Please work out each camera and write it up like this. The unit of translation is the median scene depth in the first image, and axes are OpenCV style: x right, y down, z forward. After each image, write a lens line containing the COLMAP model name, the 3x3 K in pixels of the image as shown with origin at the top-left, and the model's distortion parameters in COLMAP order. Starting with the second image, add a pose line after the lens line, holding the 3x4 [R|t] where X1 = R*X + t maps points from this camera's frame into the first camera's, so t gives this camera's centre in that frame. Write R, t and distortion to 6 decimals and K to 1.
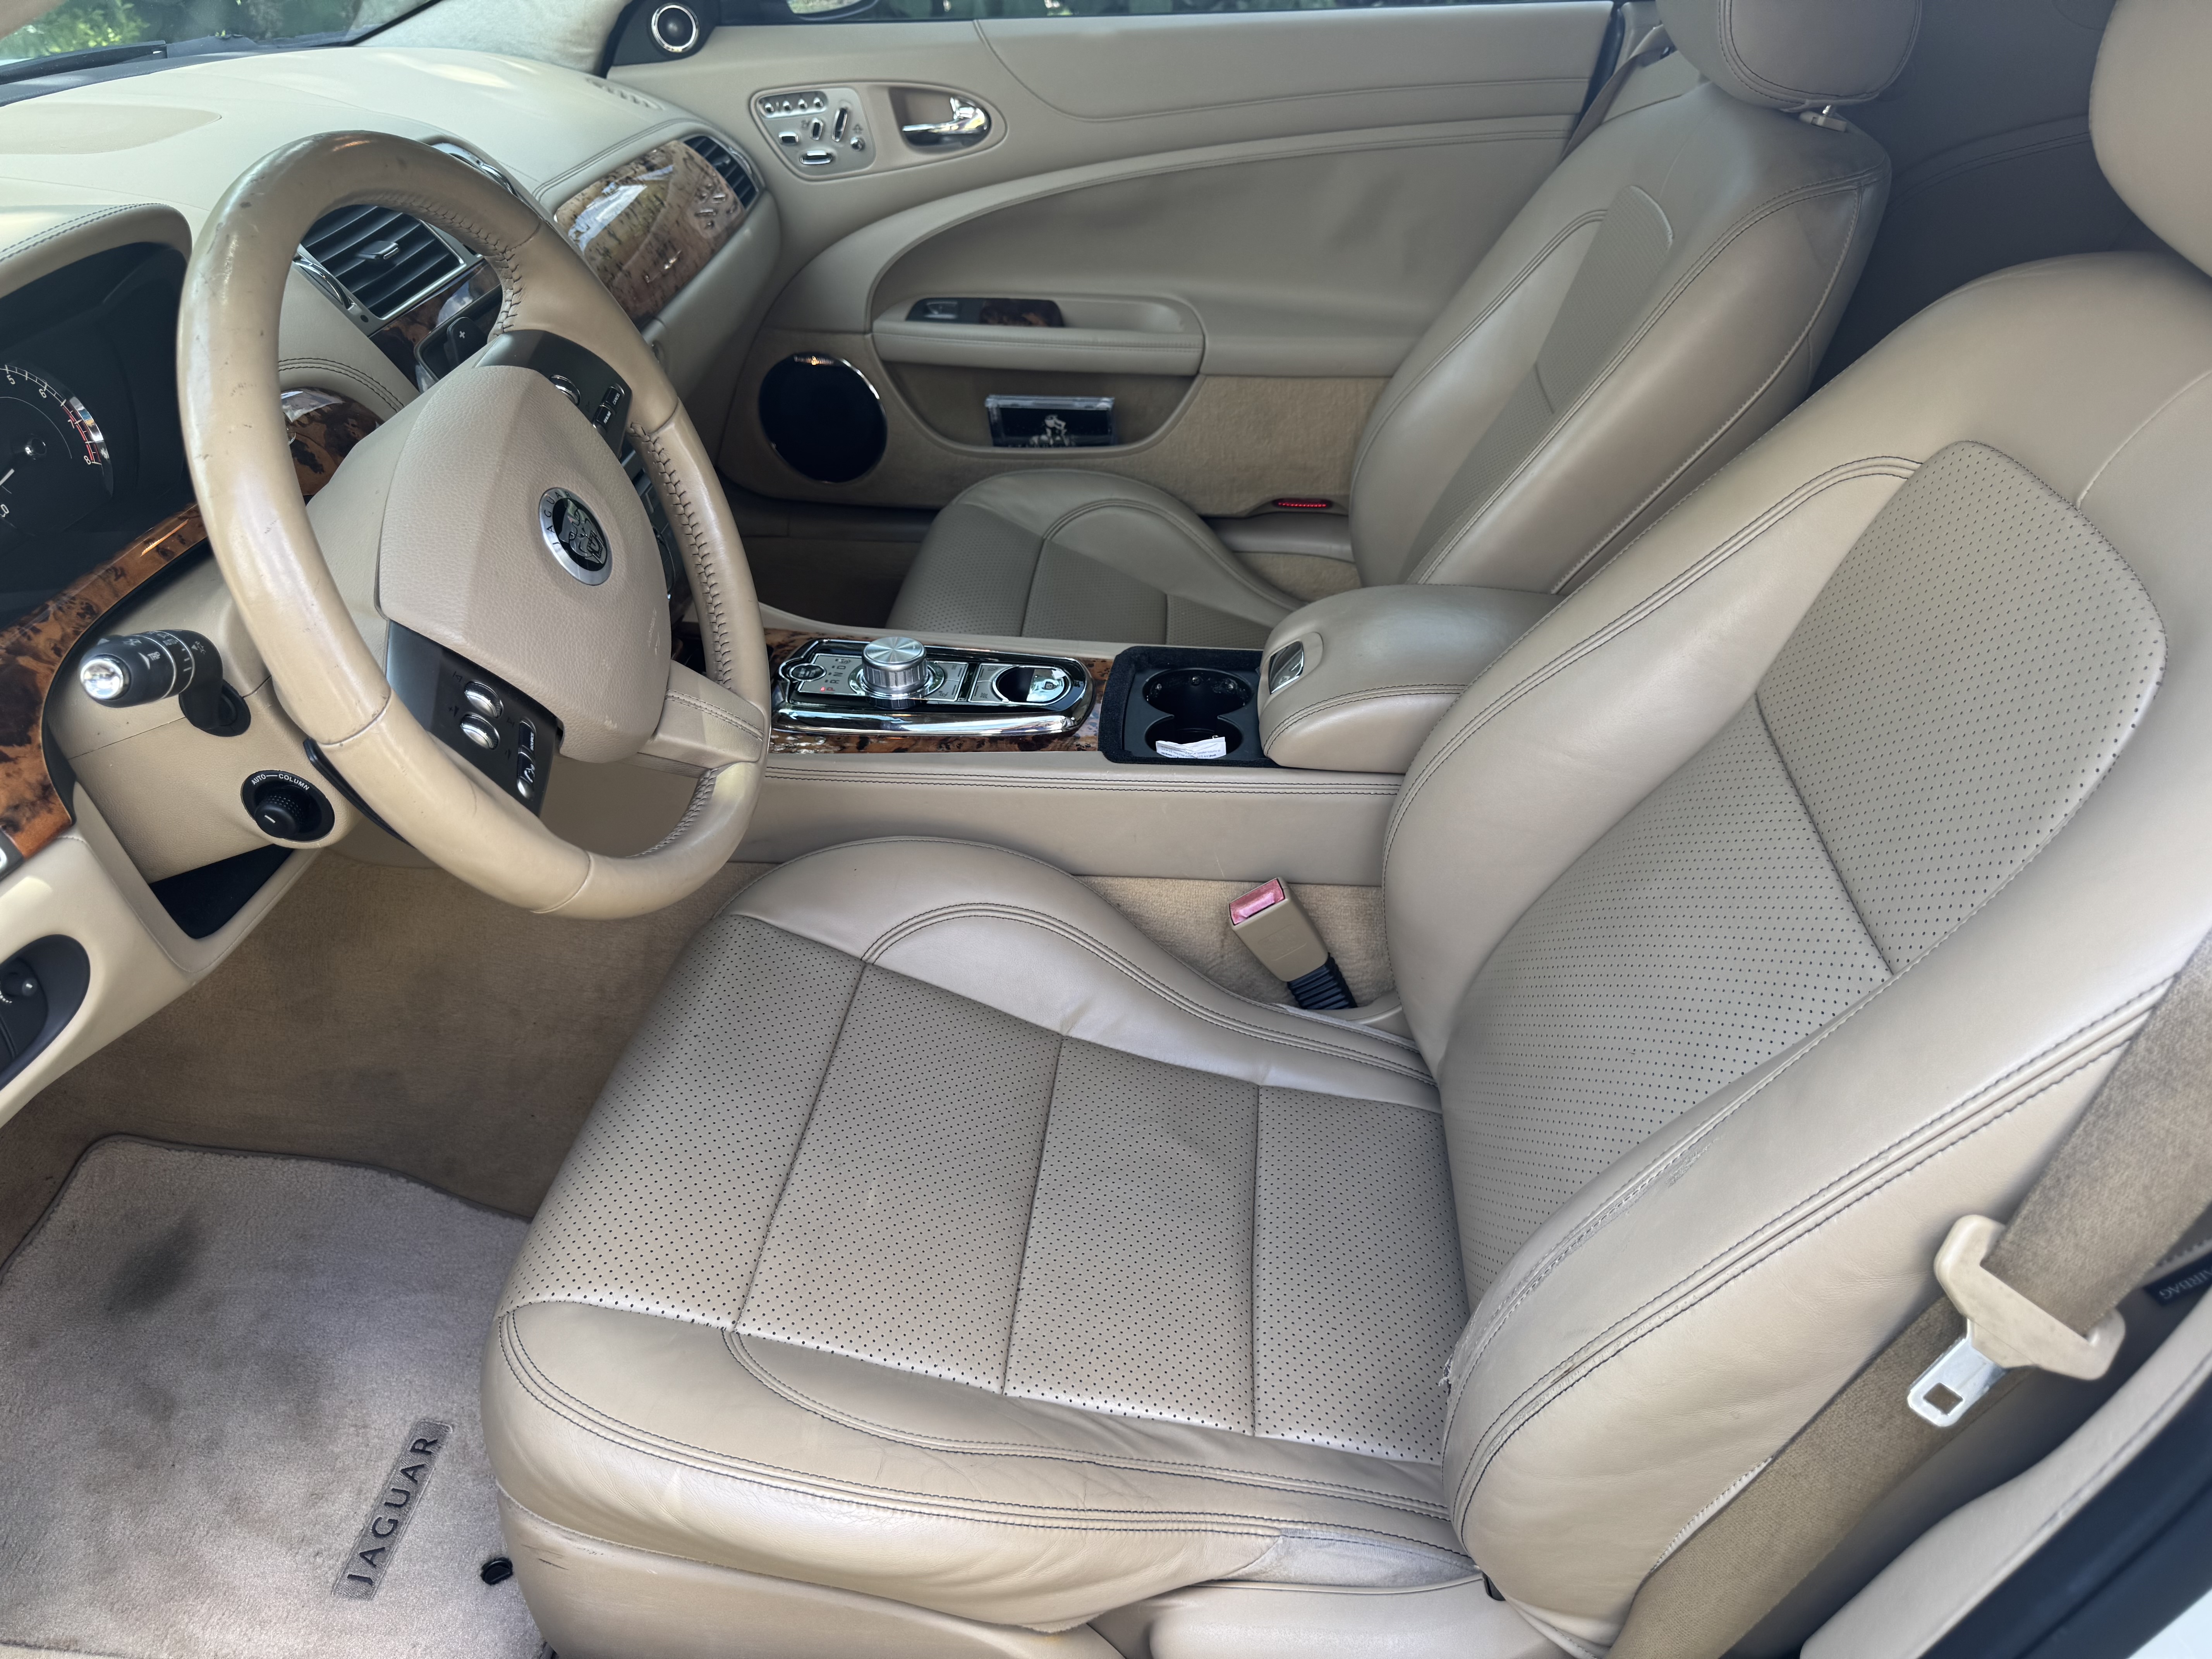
lens RADIAL K [[1610.9, 0, 1101.2], [0, 1610.9, 801.9], [0, 0, 1]] dist [0.102278, -0.132455]
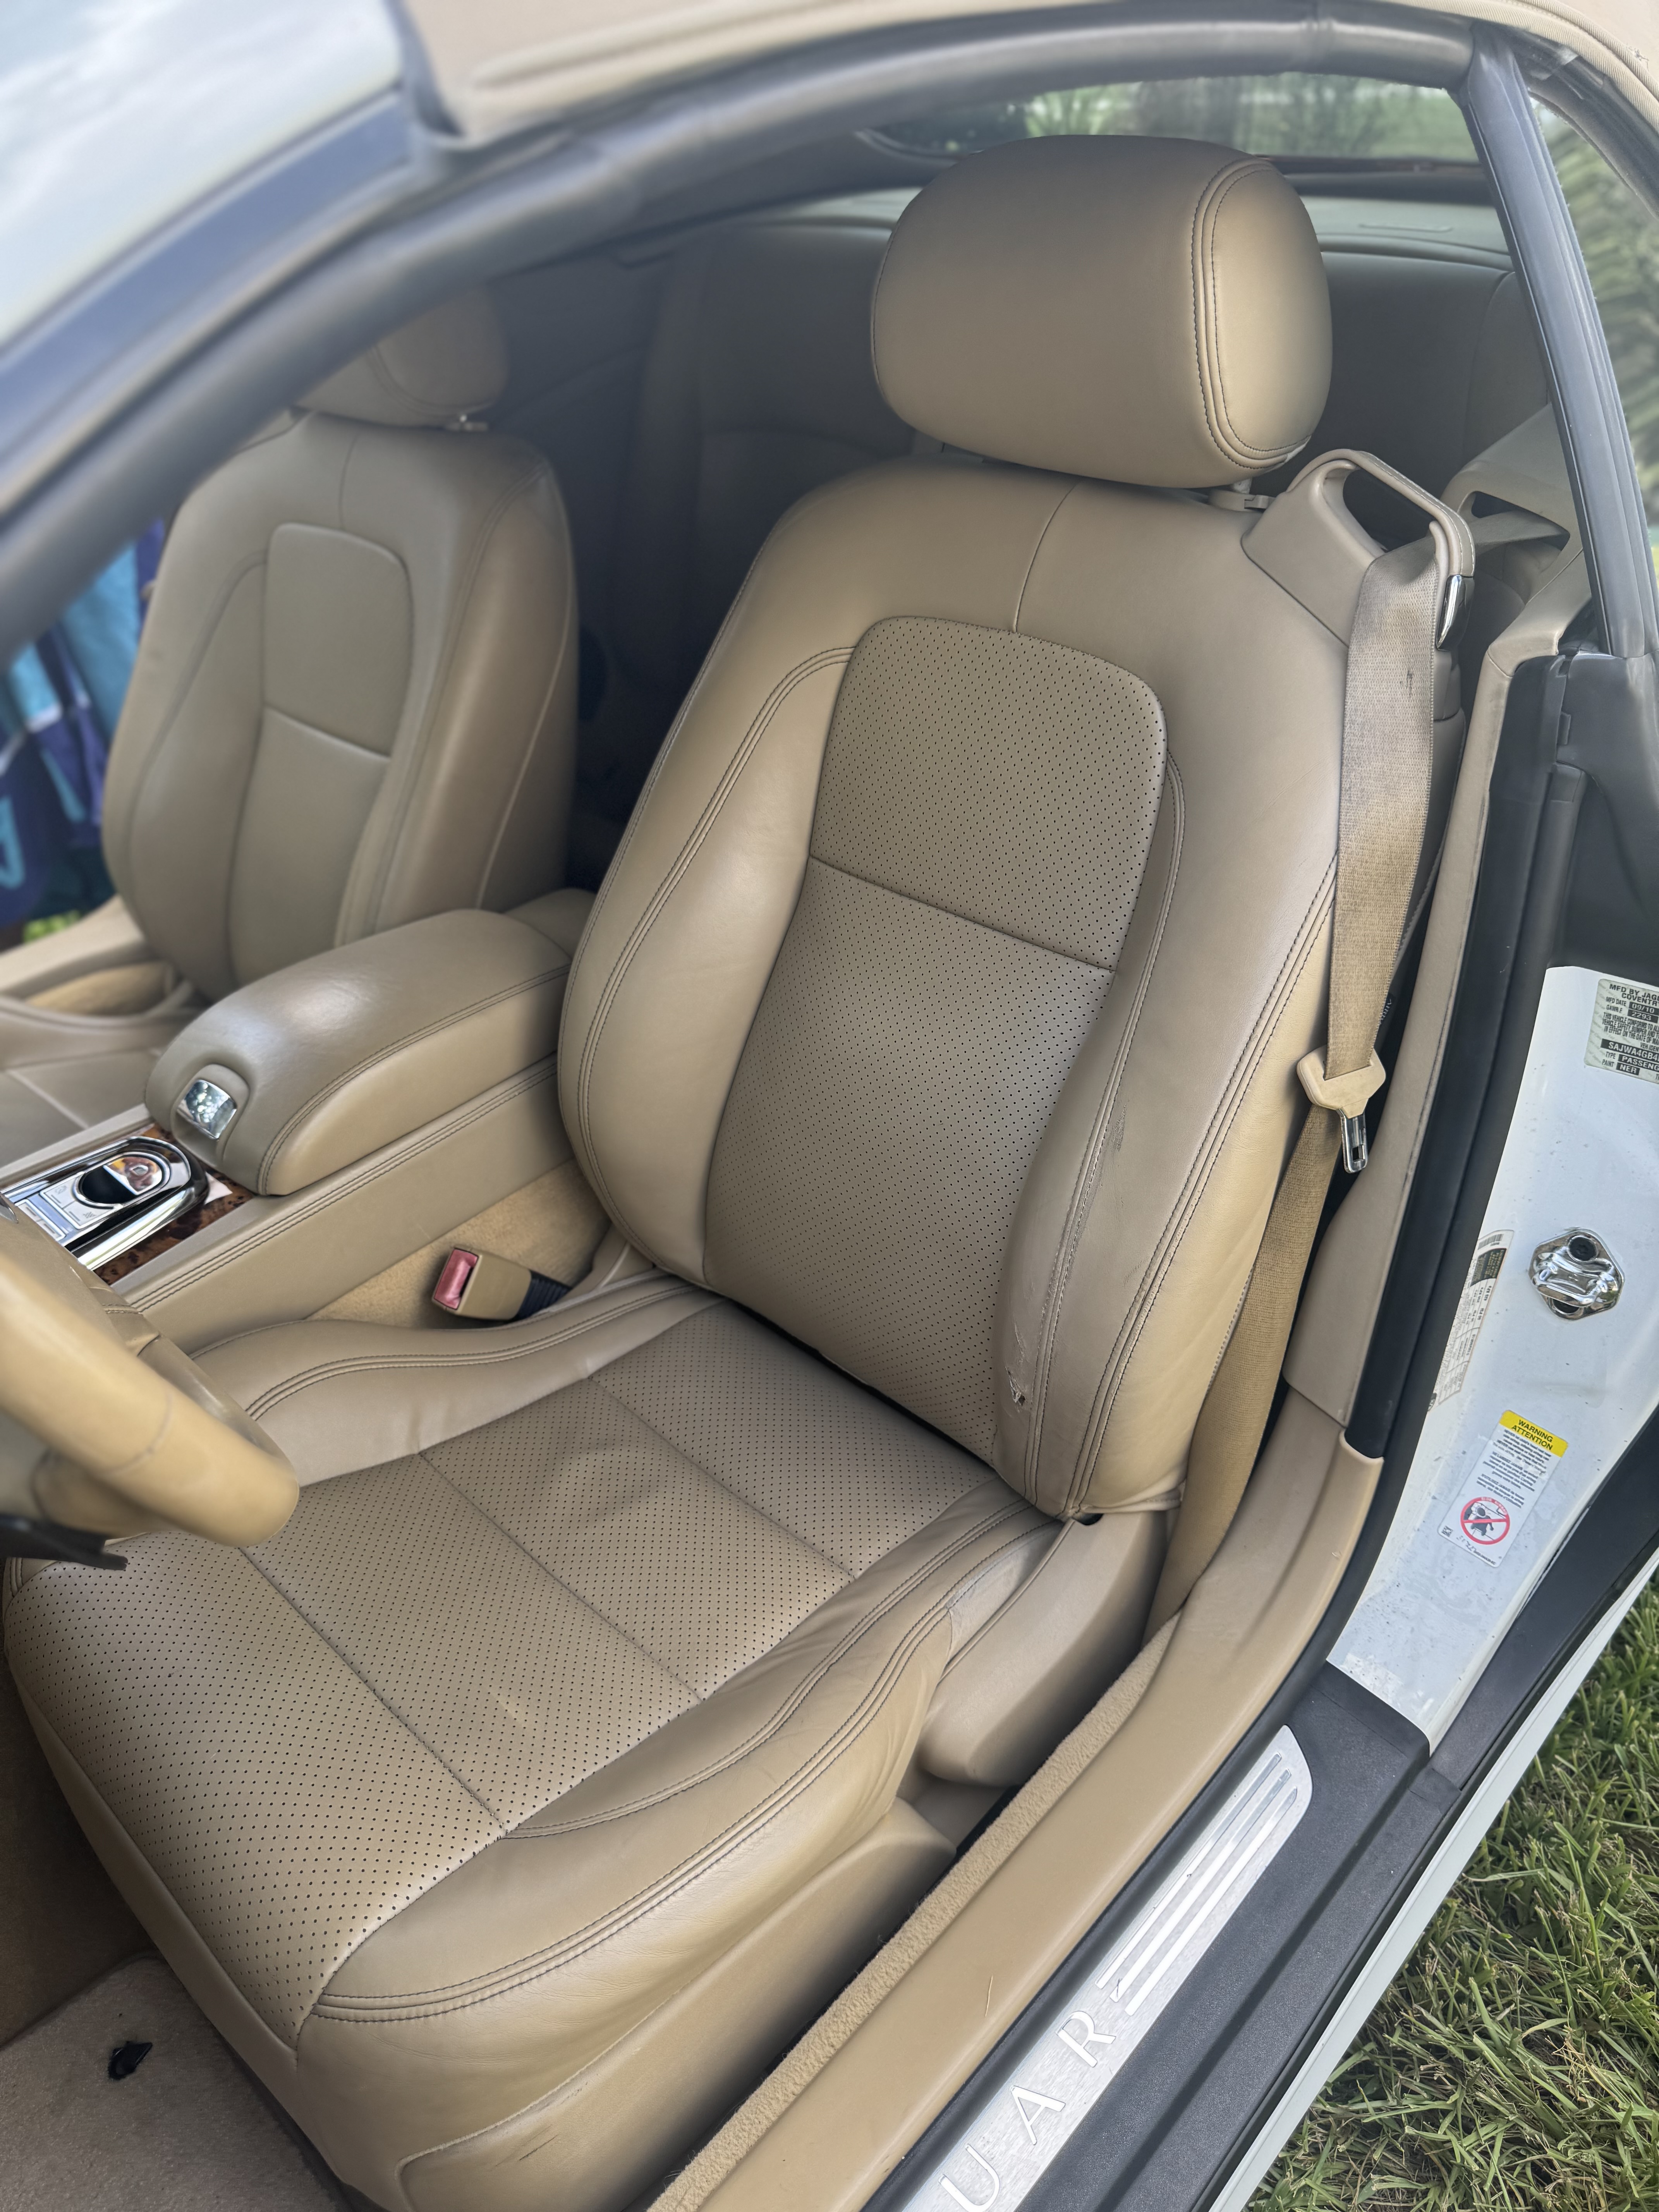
lens RADIAL K [[1610.9, 0, 829.5], [0, 1610.9, 1106.0], [0, 0, 1]] dist [0.102278, -0.132455]
pose [[0.618020, -0.468185, 0.631549, -0.519270], [0.470228, 0.863931, 0.180302, -0.128571], [-0.630030, 0.185542, 0.754080, 0.079404]]
